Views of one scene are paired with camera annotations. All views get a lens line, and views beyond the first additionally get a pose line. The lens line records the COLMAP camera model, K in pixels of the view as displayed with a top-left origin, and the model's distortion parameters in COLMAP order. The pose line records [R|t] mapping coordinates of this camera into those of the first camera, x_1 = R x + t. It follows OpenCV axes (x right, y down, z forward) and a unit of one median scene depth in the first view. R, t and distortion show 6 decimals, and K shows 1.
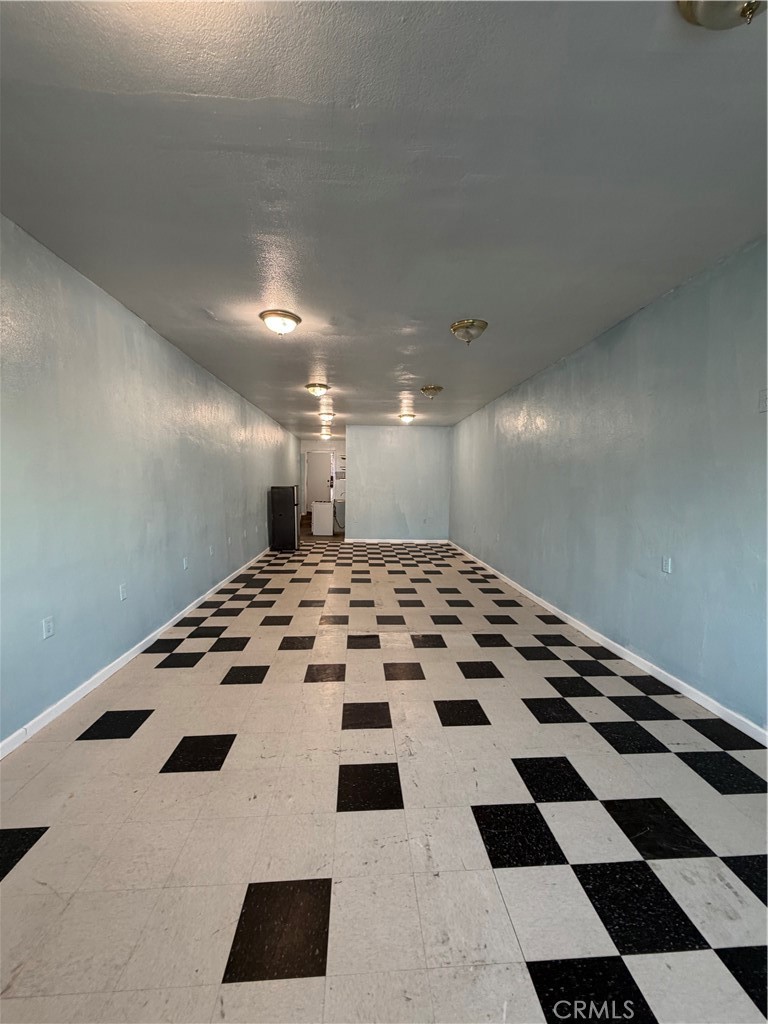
lens RADIAL K [[406.2, 0, 383.7], [0, 406.2, 509.8], [0, 0, 1]] dist [-0.000689, 0.000239]
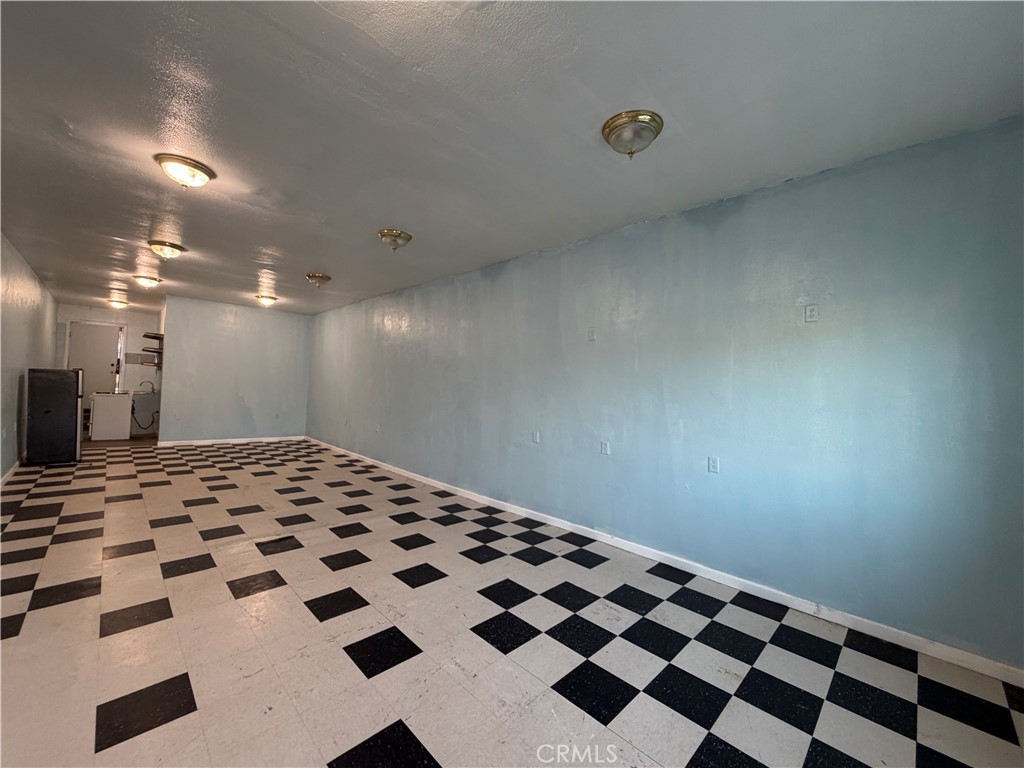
lens RADIAL K [[406.2, 0, 510.4], [0, 406.2, 385.9], [0, 0, 1]] dist [-0.000689, 0.000239]
pose [[0.756725, 0.023971, 0.653293, -0.244432], [0.007033, 0.998971, -0.044801, 0.012937], [-0.653695, 0.038497, 0.755778, -0.033007]]
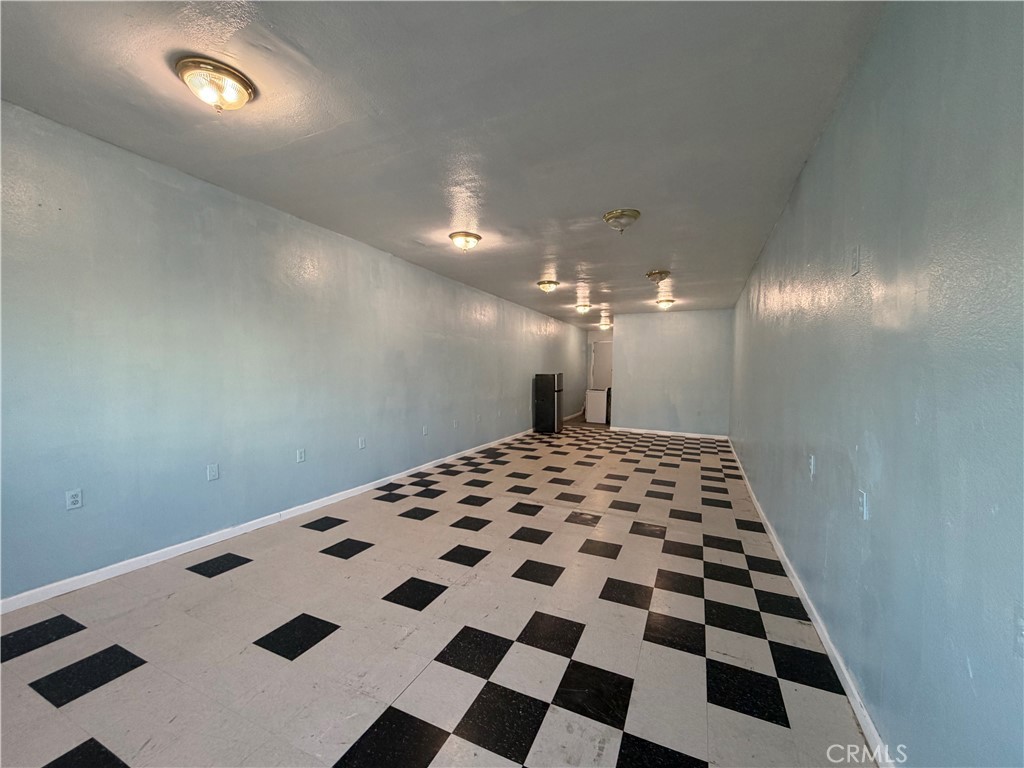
lens RADIAL K [[406.2, 0, 511.4], [0, 406.2, 385.6], [0, 0, 1]] dist [-0.000689, 0.000239]
pose [[0.880169, 0.019382, -0.474264, 0.412836], [-0.036811, 0.998944, -0.027492, 0.015294], [0.473231, 0.041655, 0.879953, -0.020551]]
